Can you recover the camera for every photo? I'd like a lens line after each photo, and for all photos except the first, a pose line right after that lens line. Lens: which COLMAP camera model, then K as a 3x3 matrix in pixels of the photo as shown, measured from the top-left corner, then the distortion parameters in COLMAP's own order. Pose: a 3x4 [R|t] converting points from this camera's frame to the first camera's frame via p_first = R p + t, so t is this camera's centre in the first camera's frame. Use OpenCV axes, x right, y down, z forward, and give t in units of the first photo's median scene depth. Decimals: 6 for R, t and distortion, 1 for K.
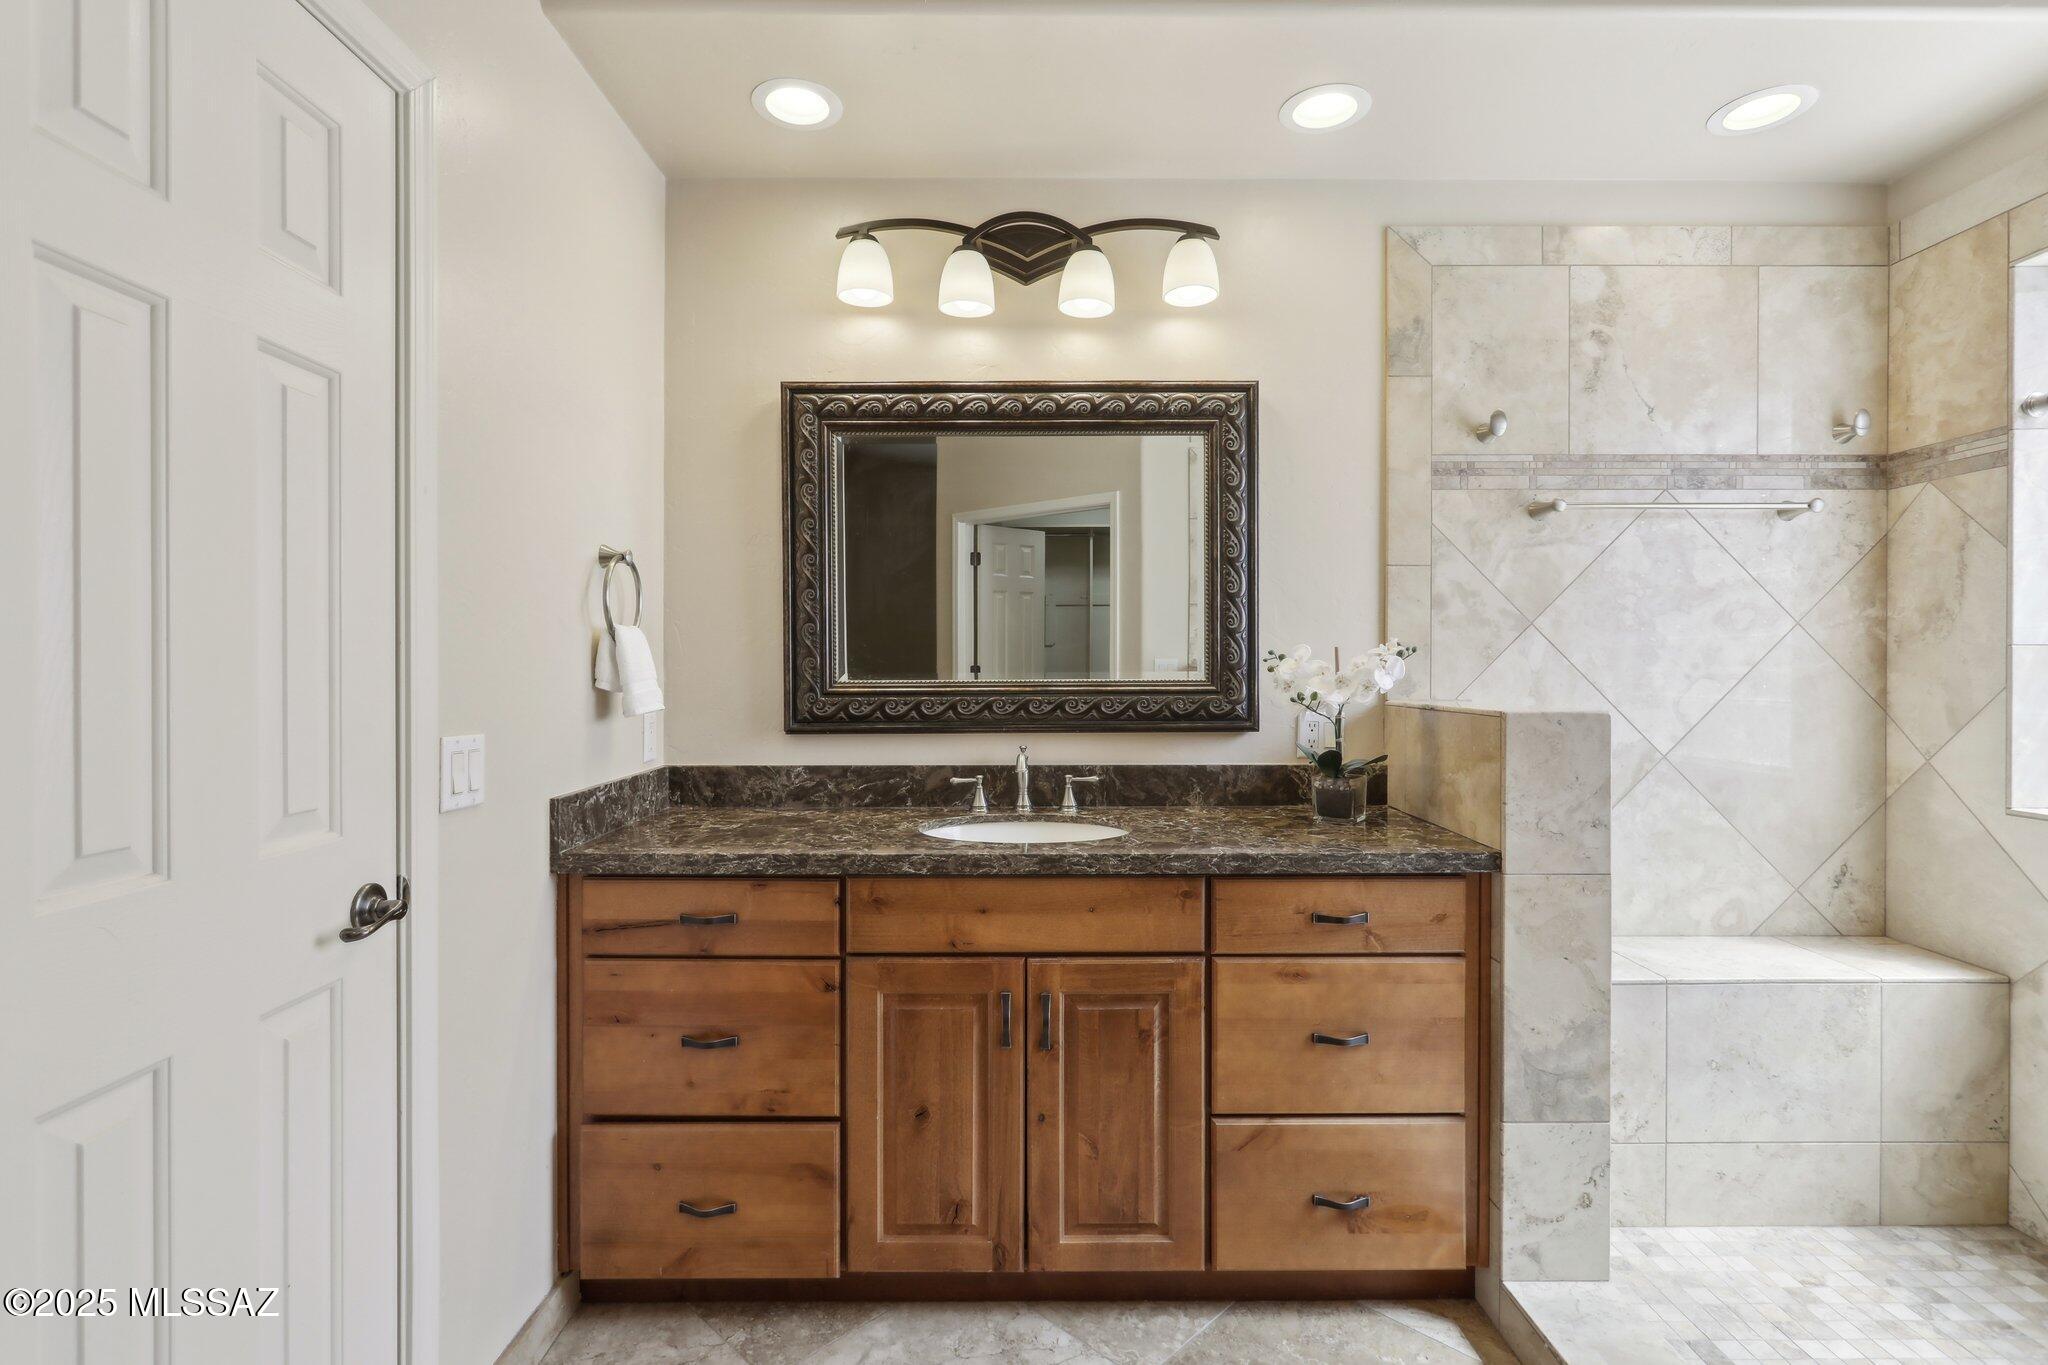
lens RADIAL K [[966.9, 0, 1021.8], [0, 966.9, 677.3], [0, 0, 1]] dist [0.002748, 0.000849]
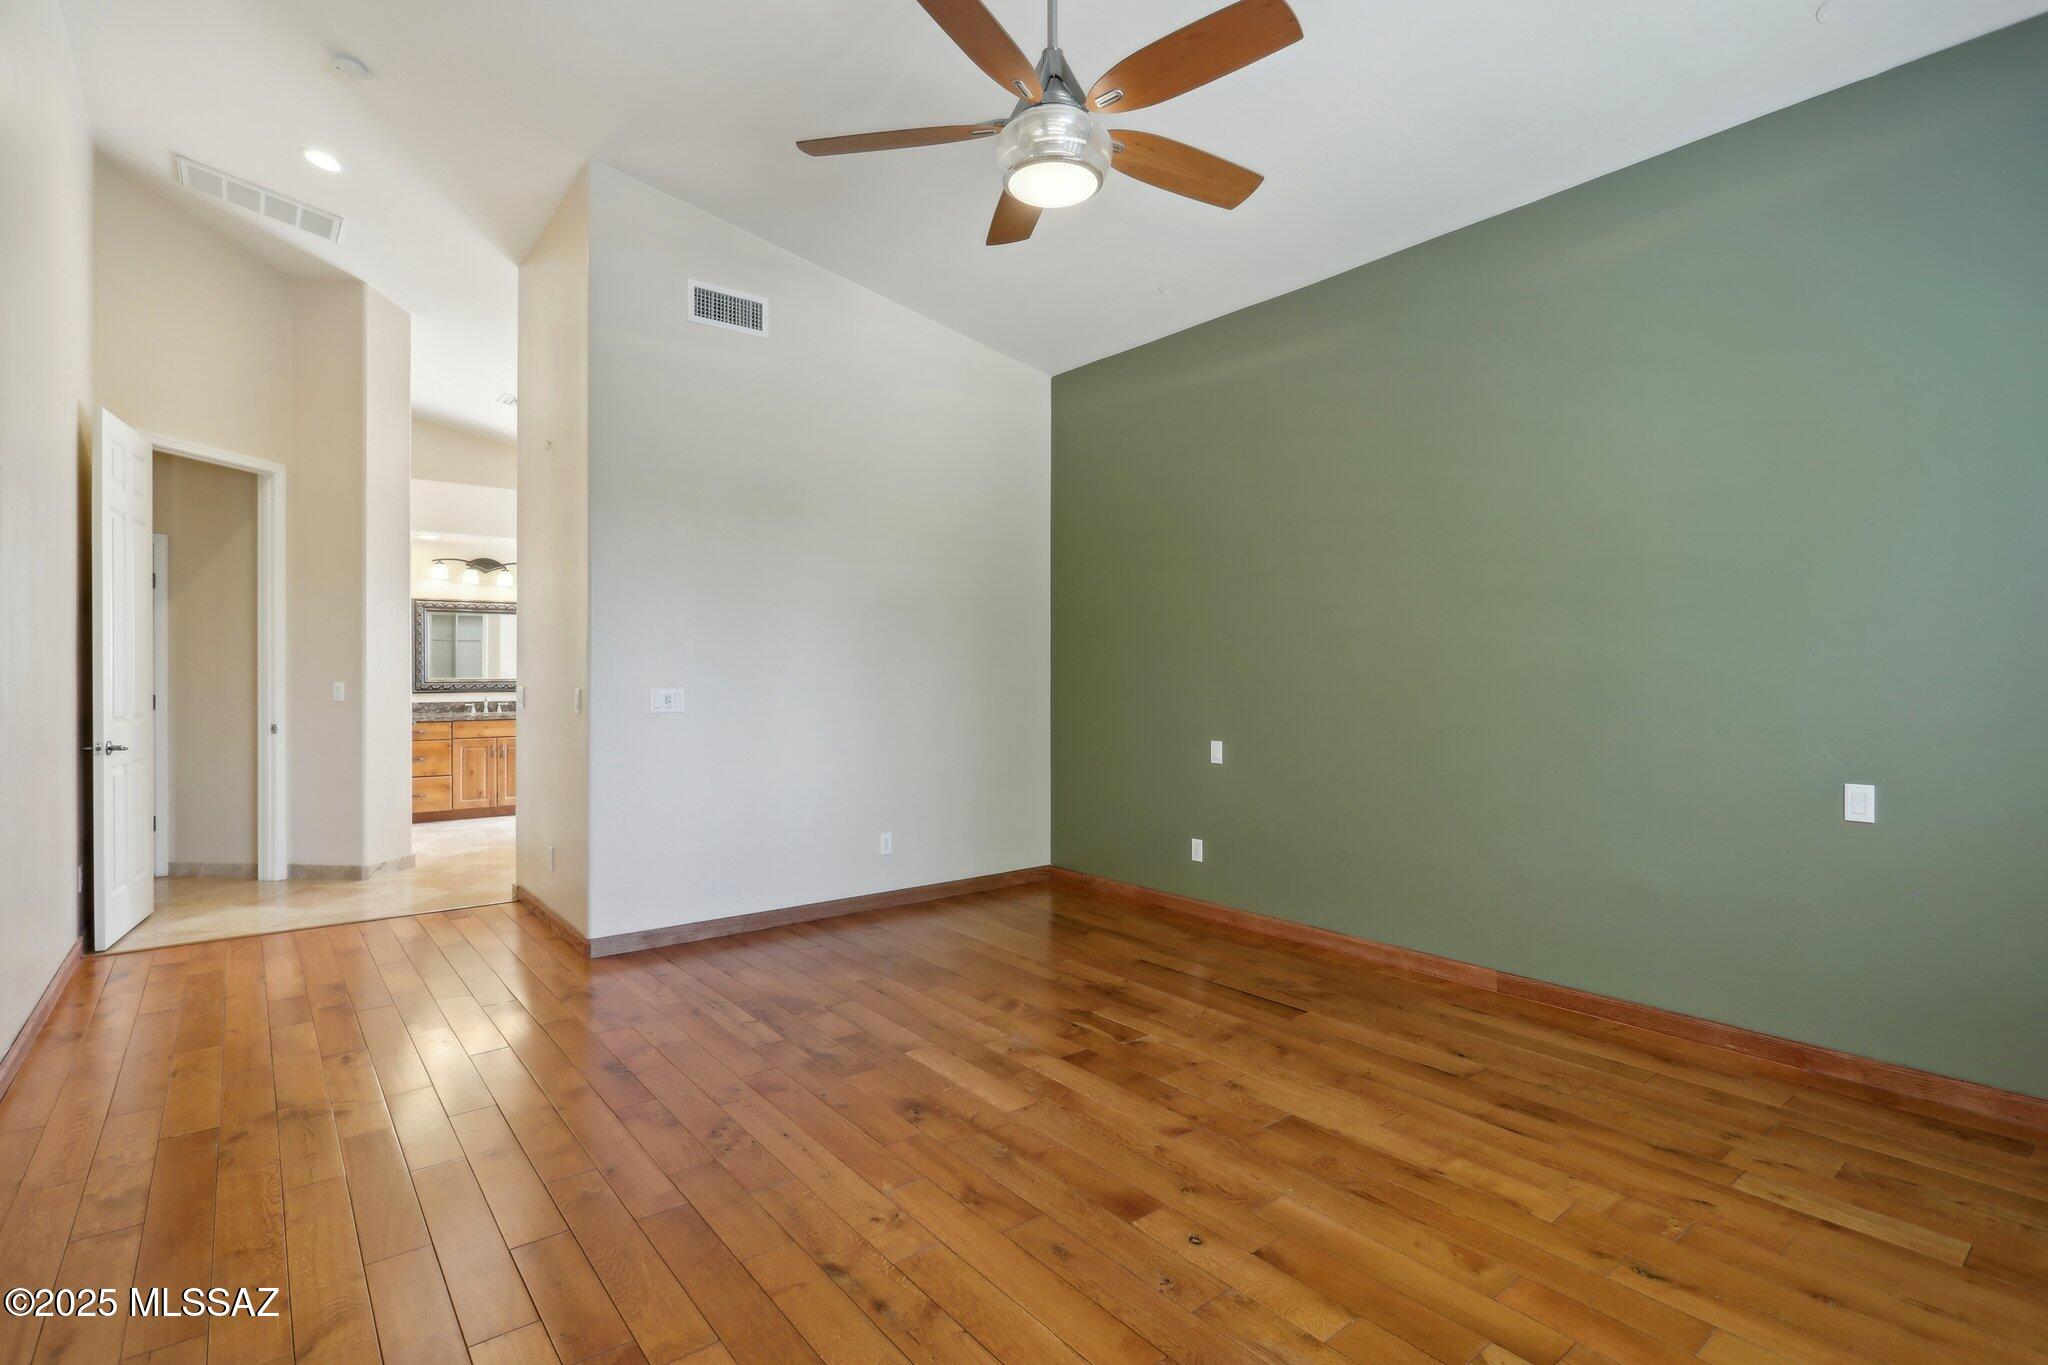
lens RADIAL K [[966.9, 0, 1021.8], [0, 966.9, 677.3], [0, 0, 1]] dist [0.002748, 0.000849]
pose [[0.785028, -0.002314, 0.619456, -0.726060], [0.005328, 0.999981, -0.003017, 0.020459], [-0.619437, 0.005668, 0.785026, -3.418002]]
